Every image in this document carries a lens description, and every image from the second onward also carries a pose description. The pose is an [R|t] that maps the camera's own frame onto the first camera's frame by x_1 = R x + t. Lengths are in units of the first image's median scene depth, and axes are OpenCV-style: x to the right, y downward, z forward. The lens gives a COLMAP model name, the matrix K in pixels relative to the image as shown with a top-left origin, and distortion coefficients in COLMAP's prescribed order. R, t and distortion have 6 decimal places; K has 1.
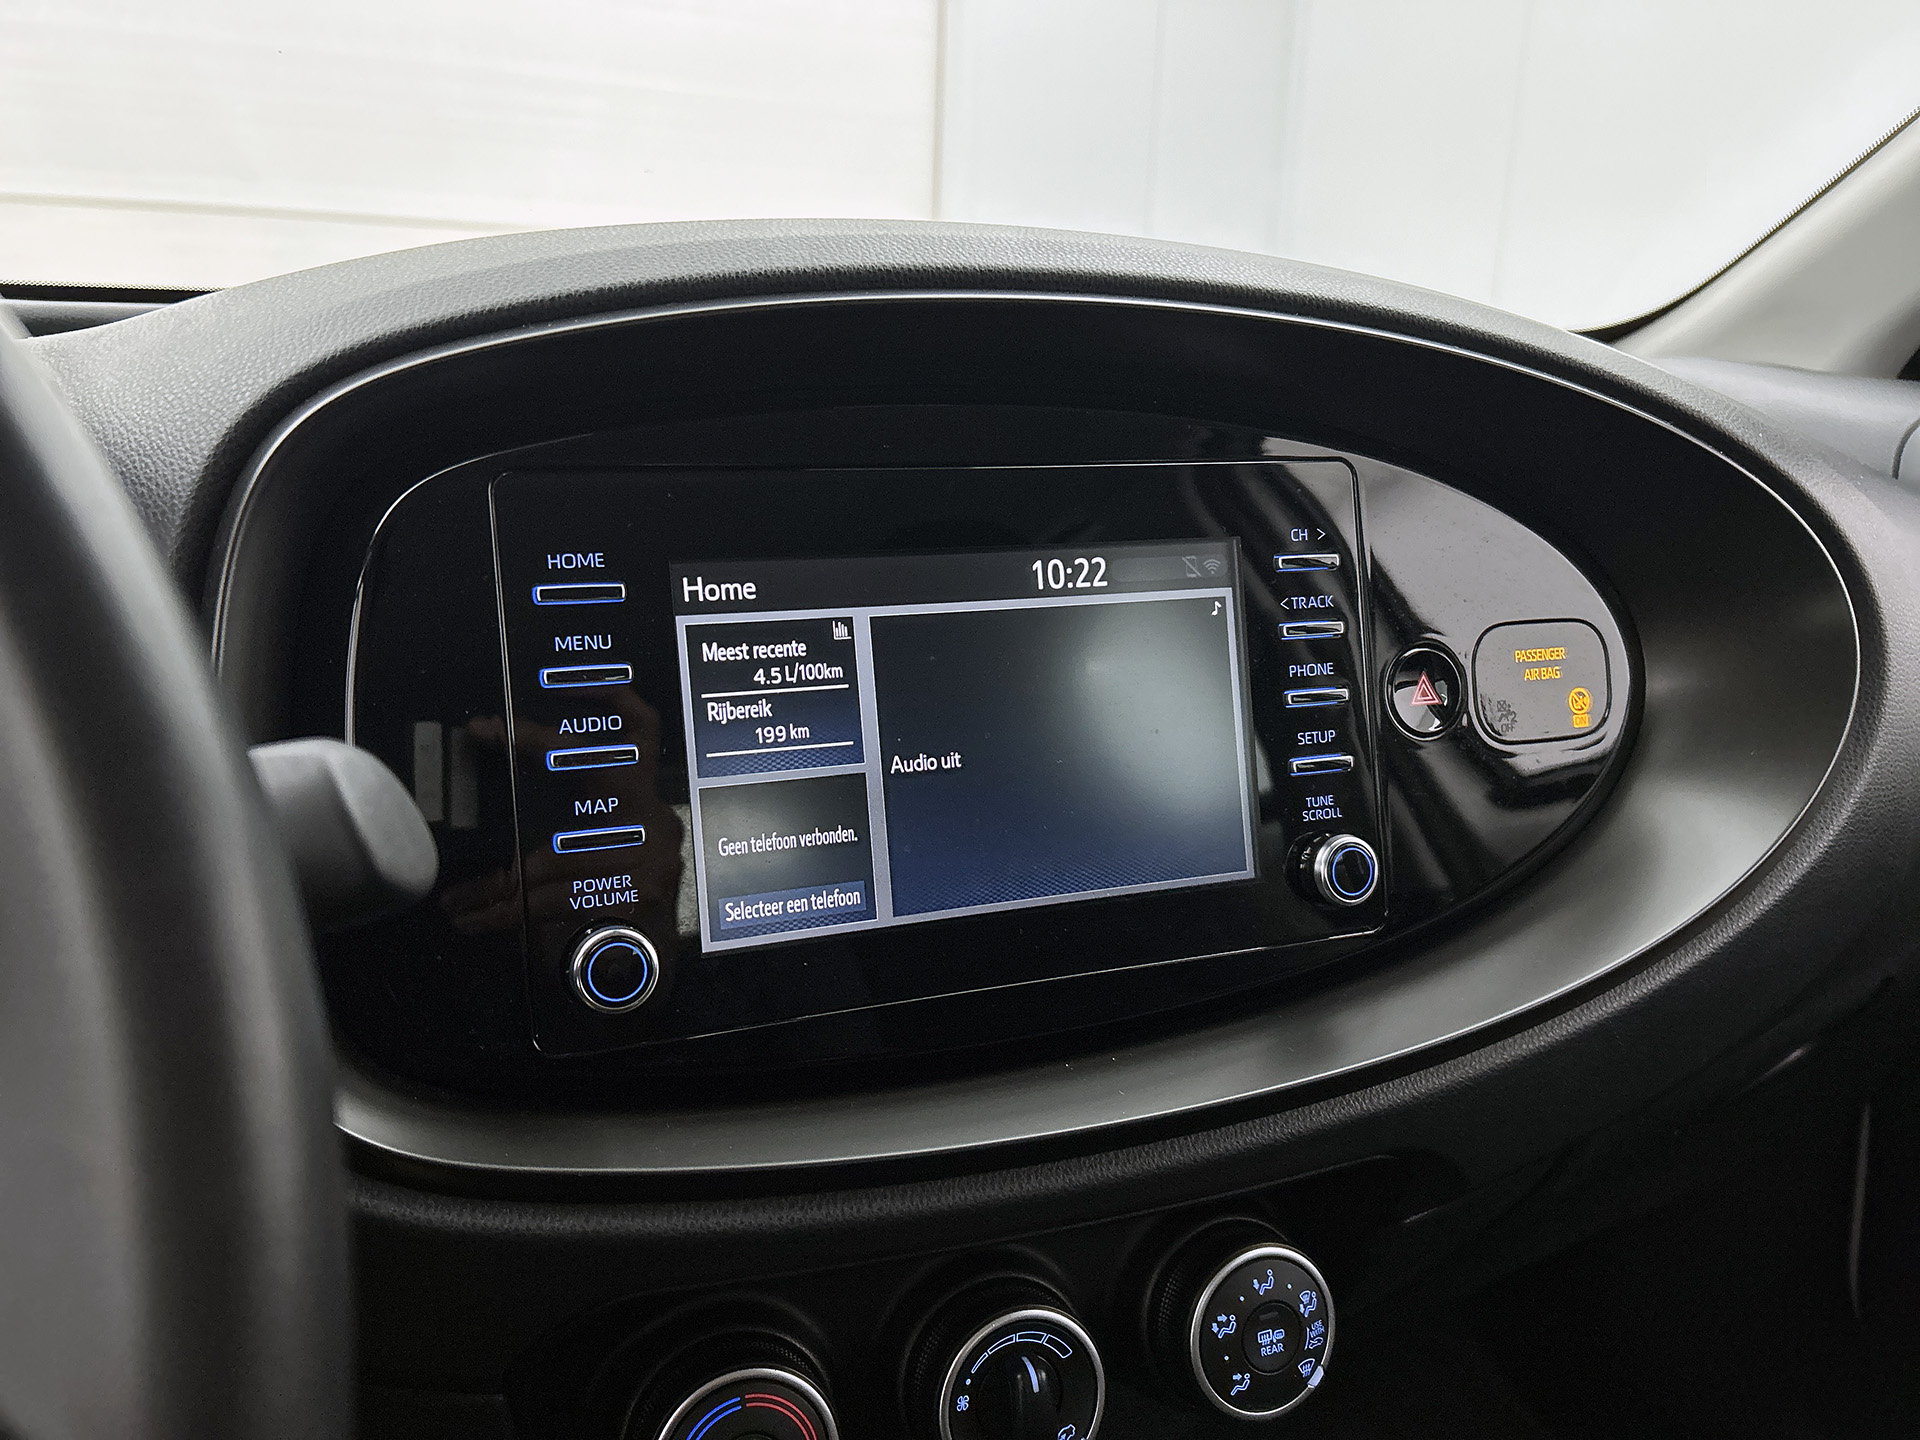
lens RADIAL K [[1464.3, 0, 963.6], [0, 1464.3, 725.5], [0, 0, 1]] dist [0.036395, -0.040691]
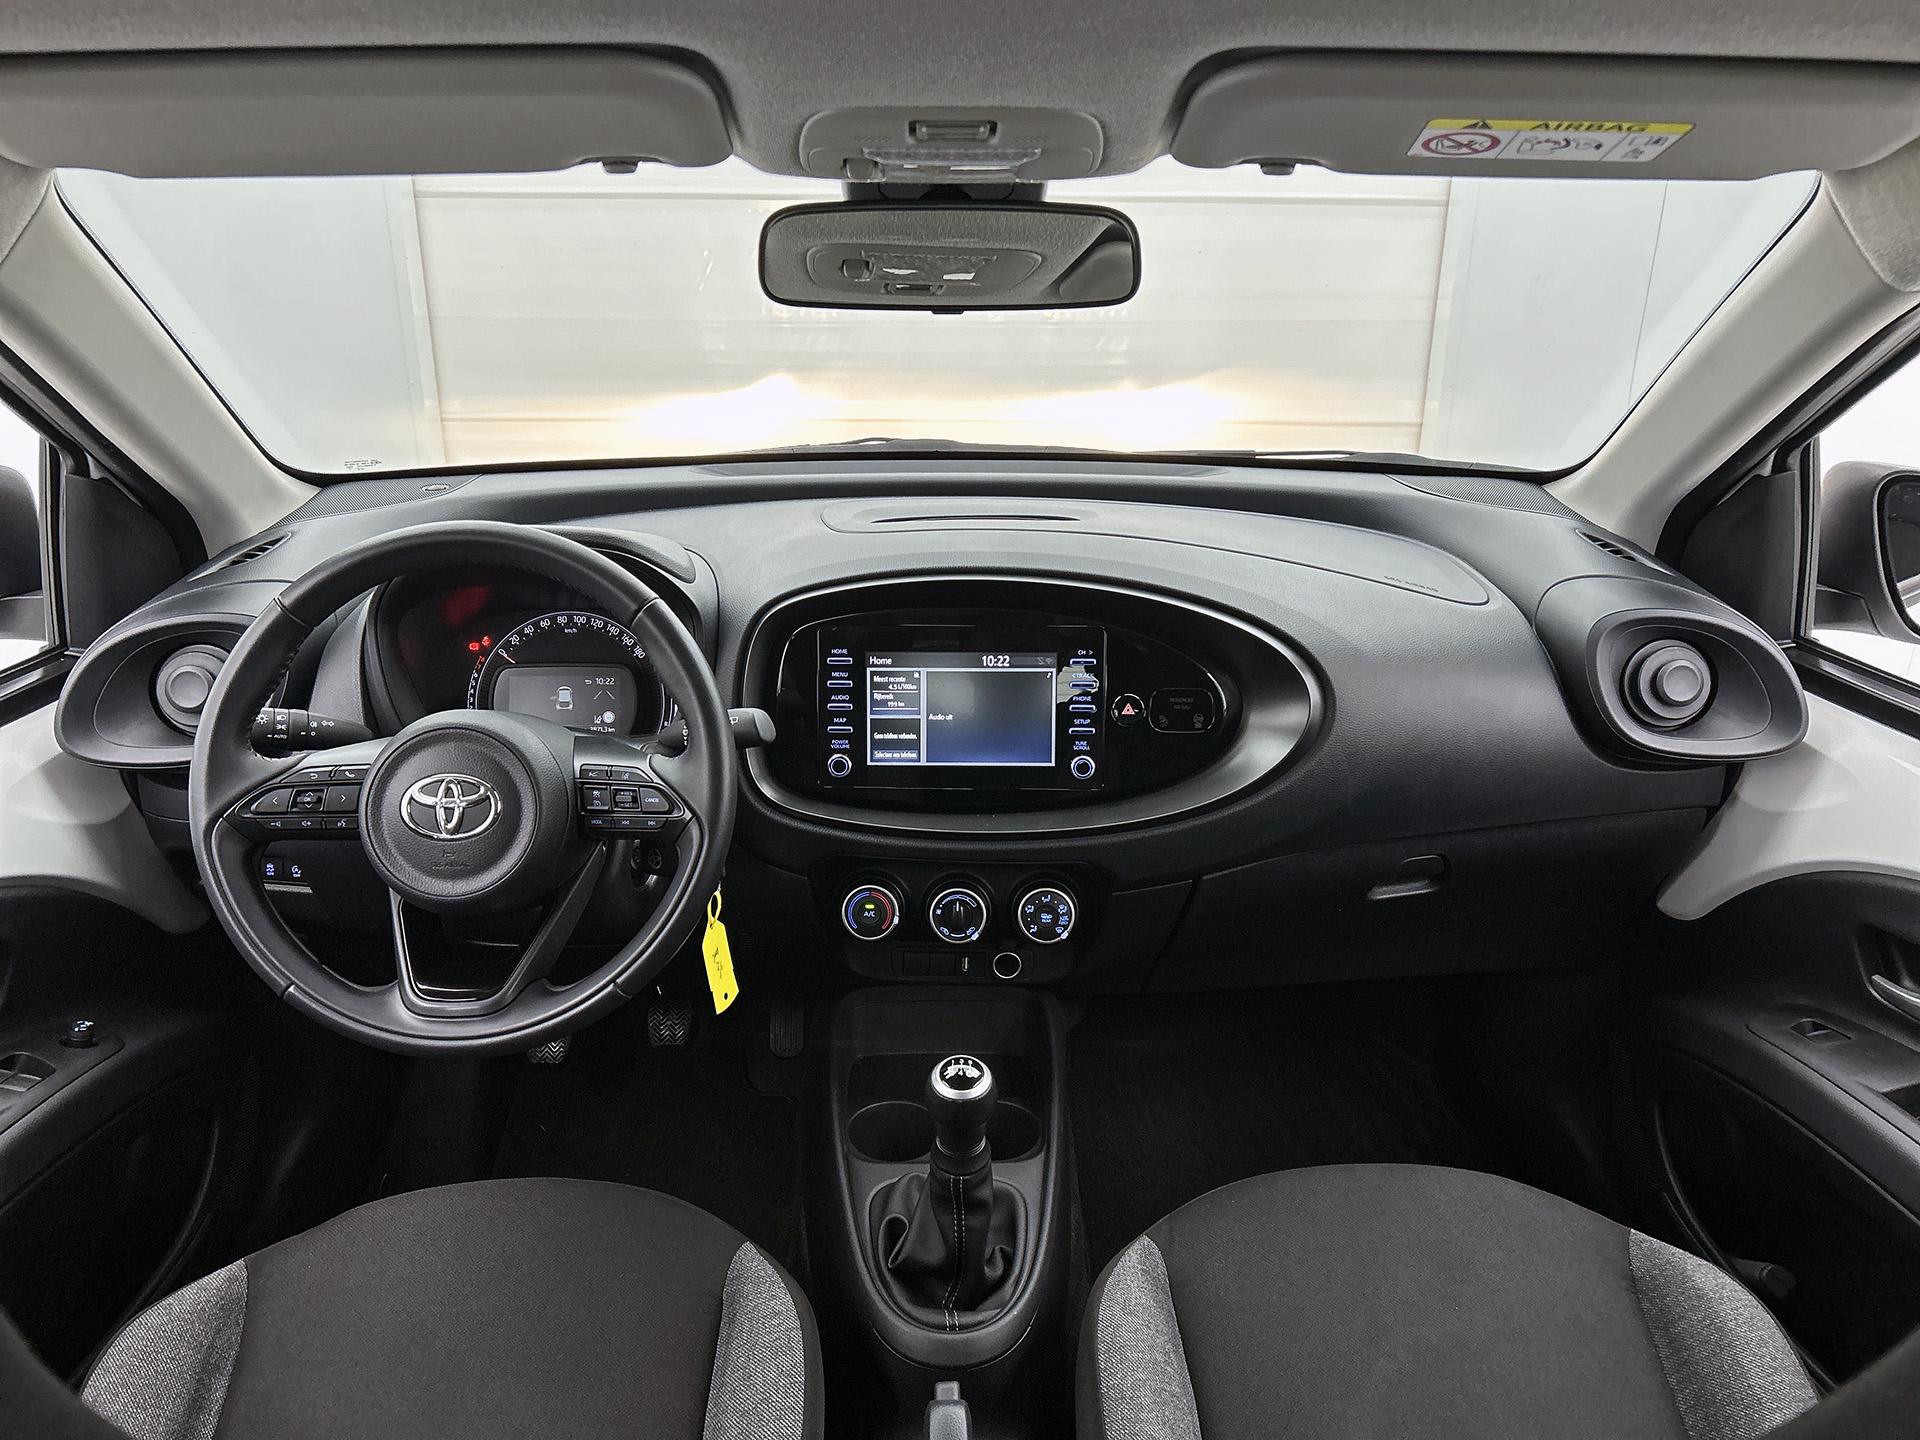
lens RADIAL K [[1410.7, 0, 946.7], [0, 1410.7, 725.0], [0, 0, 1]] dist [0.041276, -0.020721]
pose [[0.916089, 0.123707, -0.381414, 1.154713], [-0.079228, 0.988310, 0.130255, -0.357184], [0.393069, -0.089106, 0.915181, -1.812789]]
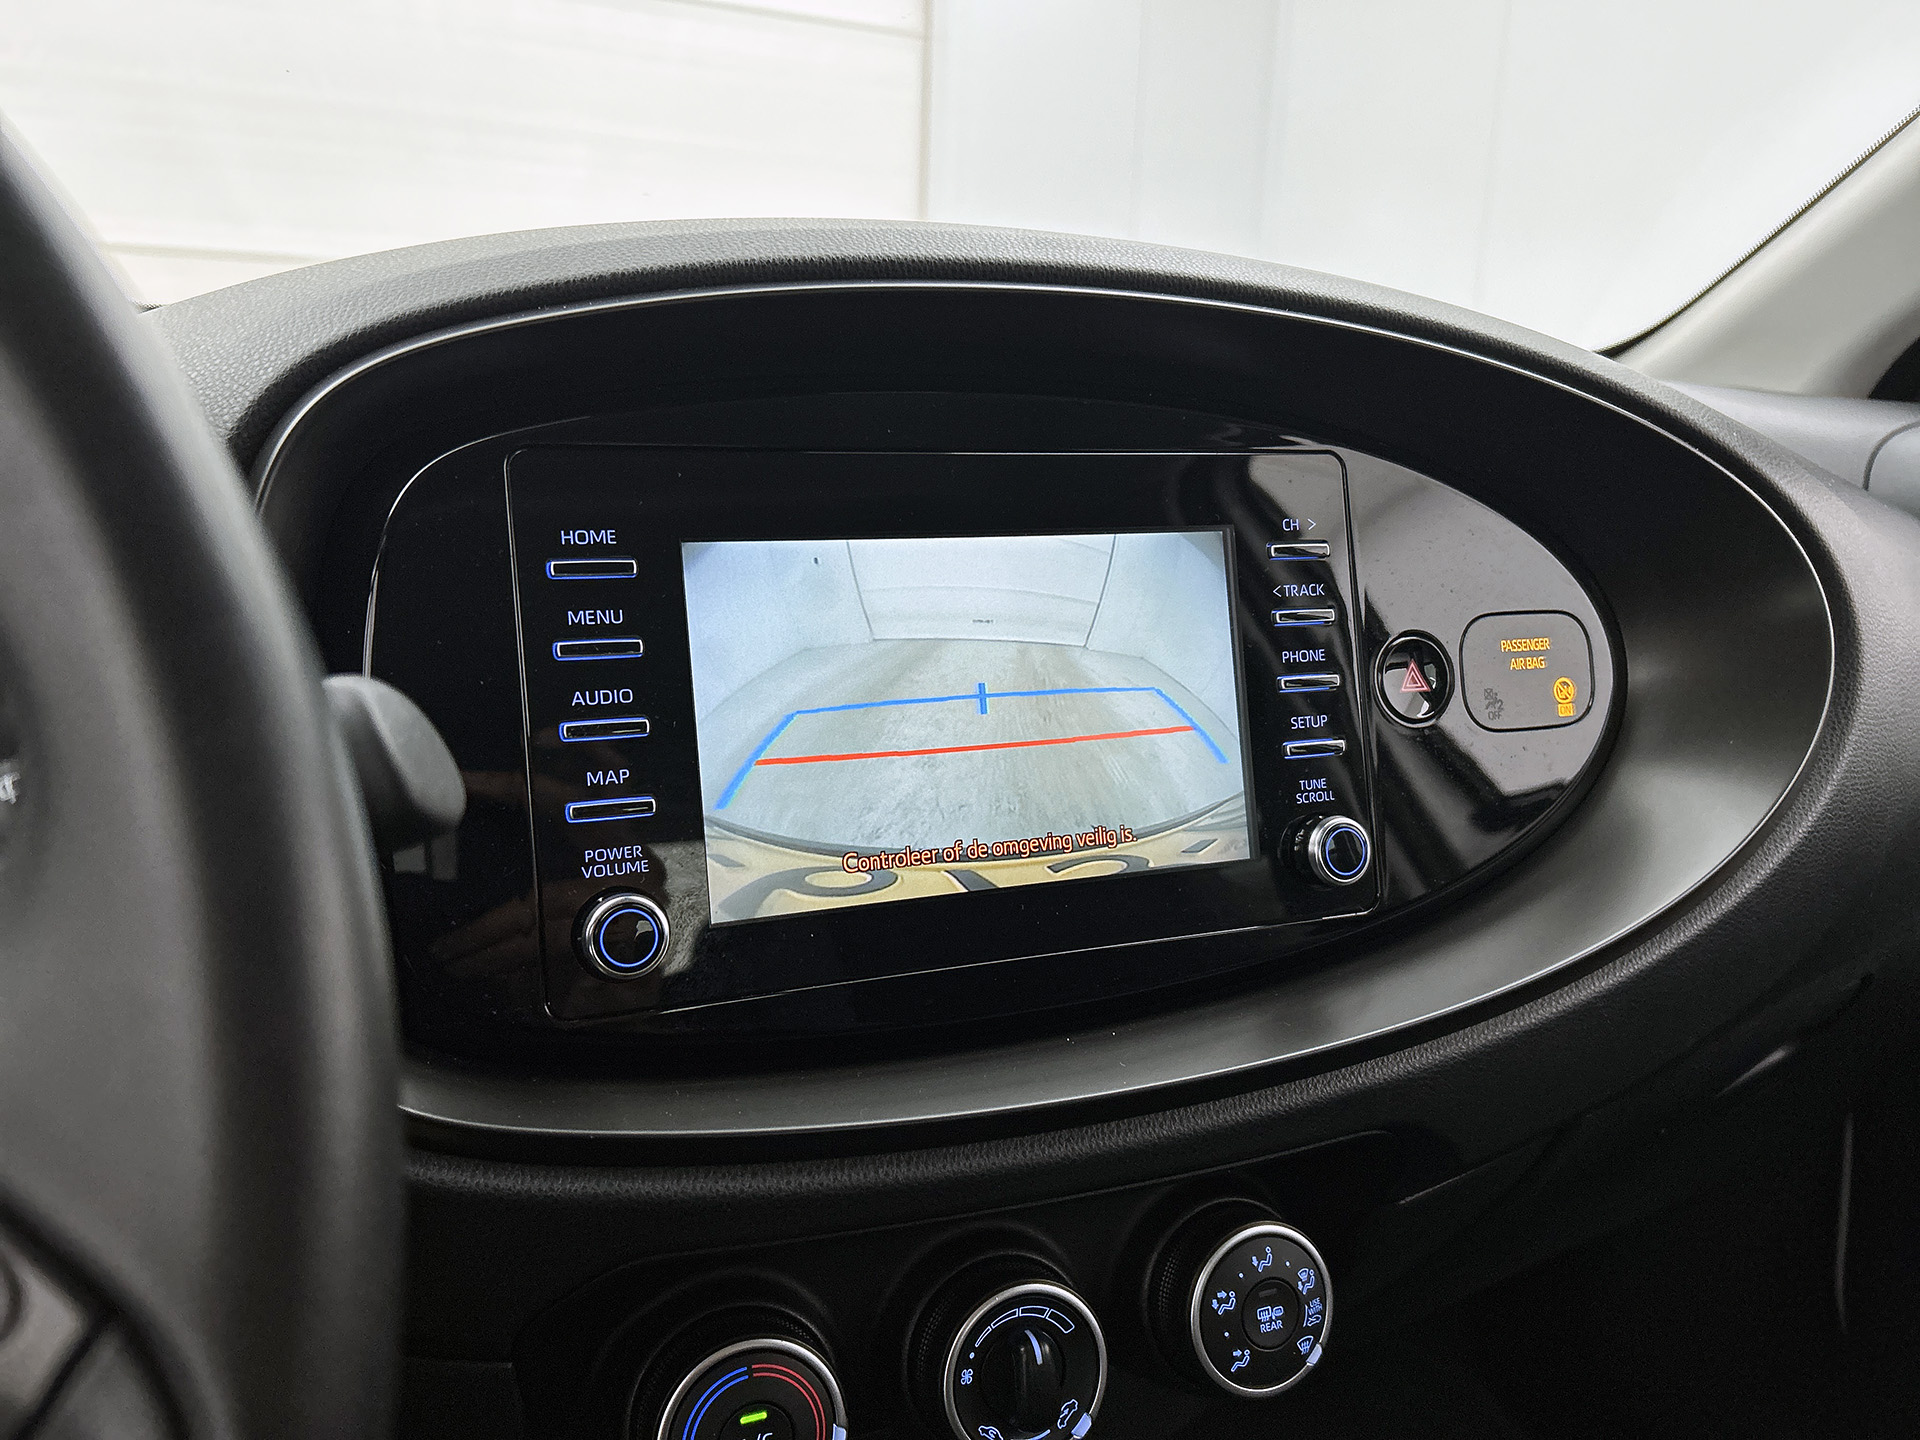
lens RADIAL K [[1464.3, 0, 967.3], [0, 1464.3, 734.4], [0, 0, 1]] dist [0.036395, -0.040691]
pose [[0.999890, -0.002353, 0.014656, -0.013949], [0.002769, 0.999592, -0.028422, 0.049064], [-0.014583, 0.028460, 0.999489, -0.019873]]
